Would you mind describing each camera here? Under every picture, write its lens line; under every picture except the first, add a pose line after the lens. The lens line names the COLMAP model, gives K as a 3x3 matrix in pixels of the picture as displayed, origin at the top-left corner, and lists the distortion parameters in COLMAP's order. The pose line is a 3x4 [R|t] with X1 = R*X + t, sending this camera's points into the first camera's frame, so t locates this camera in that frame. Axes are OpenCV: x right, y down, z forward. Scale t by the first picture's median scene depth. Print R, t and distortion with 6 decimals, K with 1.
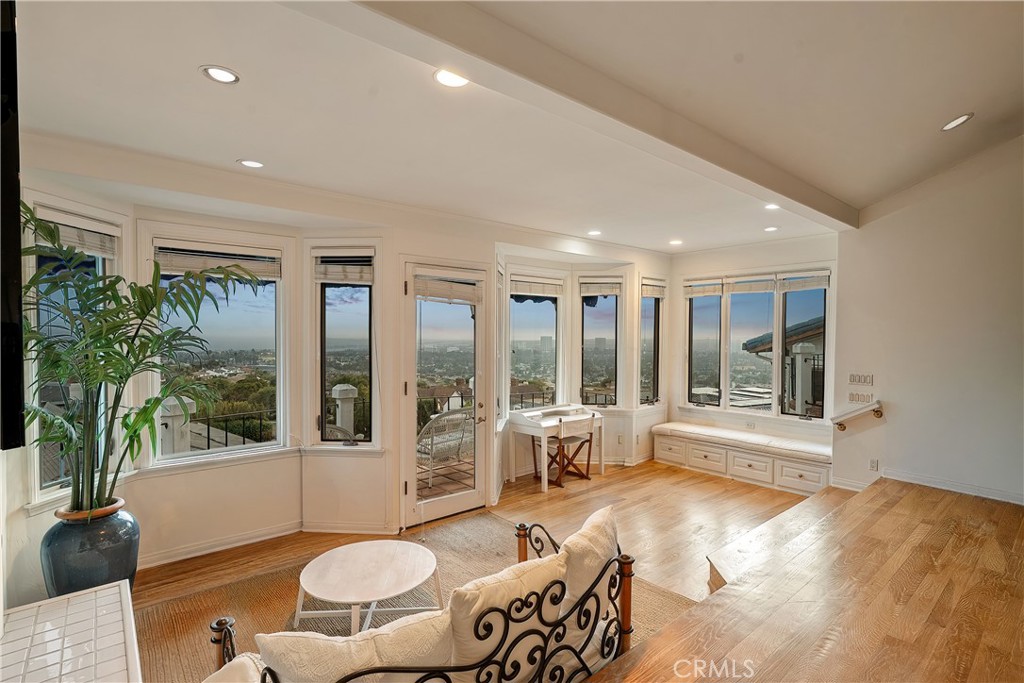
lens RADIAL K [[491.1, 0, 512.0], [0, 491.1, 341.5], [0, 0, 1]] dist [0.000346, 0.000067]
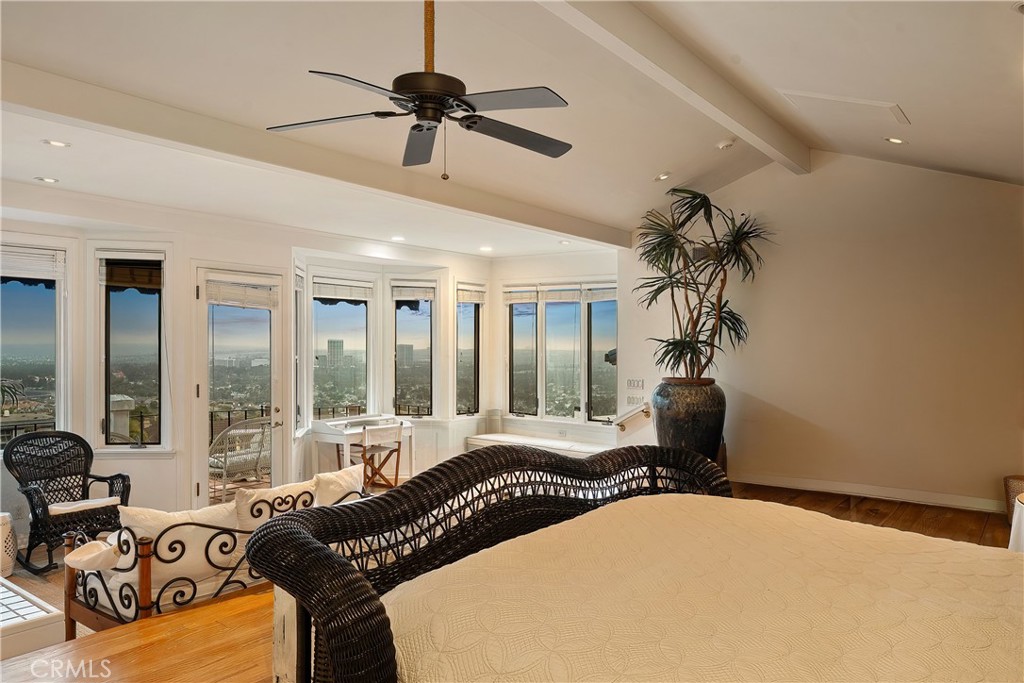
lens RADIAL K [[721.3, 0, 510.7], [0, 721.3, 375.7], [0, 0, 1]] dist [-0.002532, 0.039848]
pose [[0.977396, 0.002300, 0.211406, 0.075287], [-0.009080, 0.999475, 0.031106, 0.008501], [-0.211223, -0.032322, 0.976903, -0.444782]]
